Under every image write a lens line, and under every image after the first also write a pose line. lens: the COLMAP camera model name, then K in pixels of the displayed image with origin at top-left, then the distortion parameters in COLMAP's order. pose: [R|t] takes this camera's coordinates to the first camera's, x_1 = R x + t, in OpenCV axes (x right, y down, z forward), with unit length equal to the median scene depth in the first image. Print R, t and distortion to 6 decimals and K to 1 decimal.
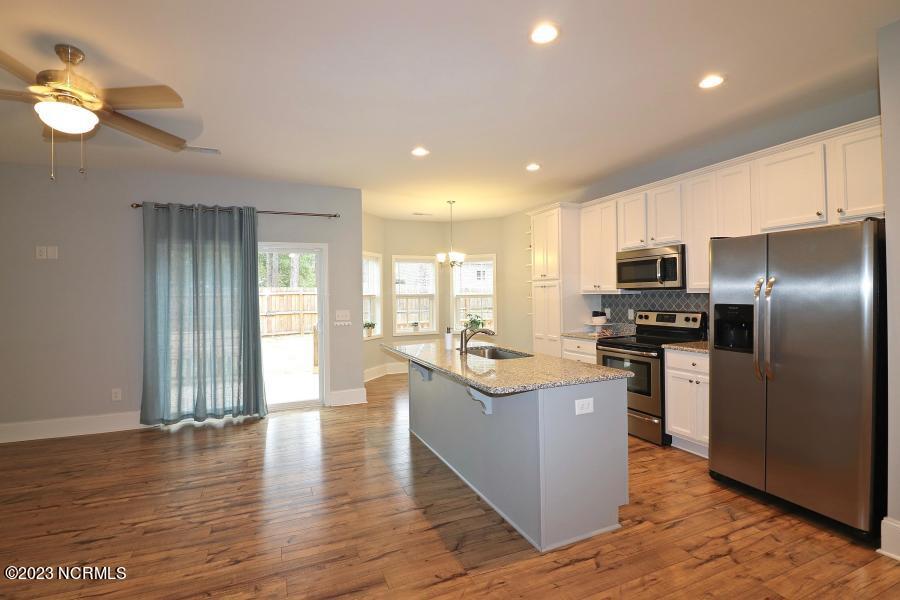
lens RADIAL K [[414.5, 0, 433.3], [0, 414.5, 296.0], [0, 0, 1]] dist [-0.000801, -0.000178]
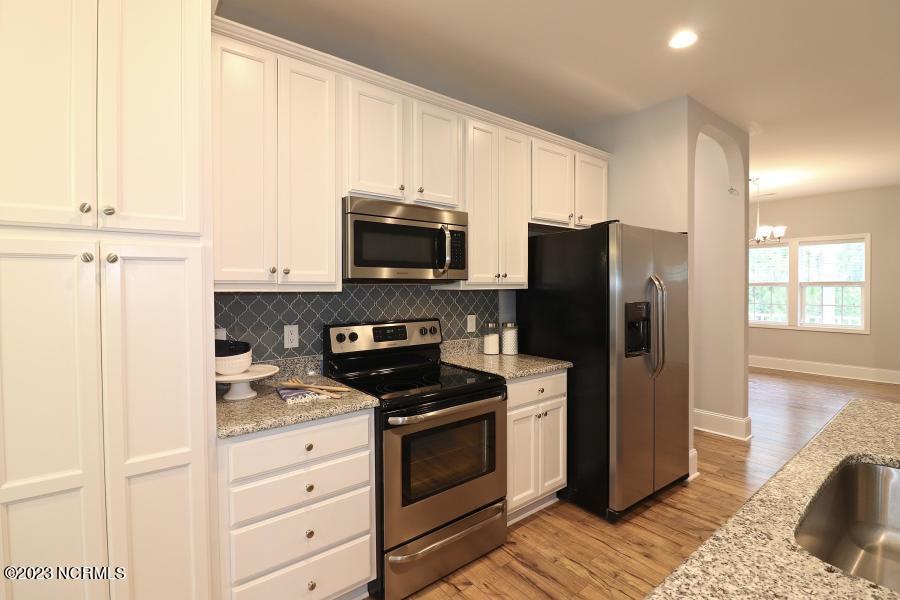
lens RADIAL K [[431.8, 0, 441.8], [0, 431.8, 291.0], [0, 0, 1]] dist [-0.001154, -0.000858]
pose [[-0.286571, 0.002453, 0.958056, -0.021111], [0.005290, 0.999986, -0.000978, -0.003882], [-0.958044, 0.004788, -0.286580, 1.056929]]
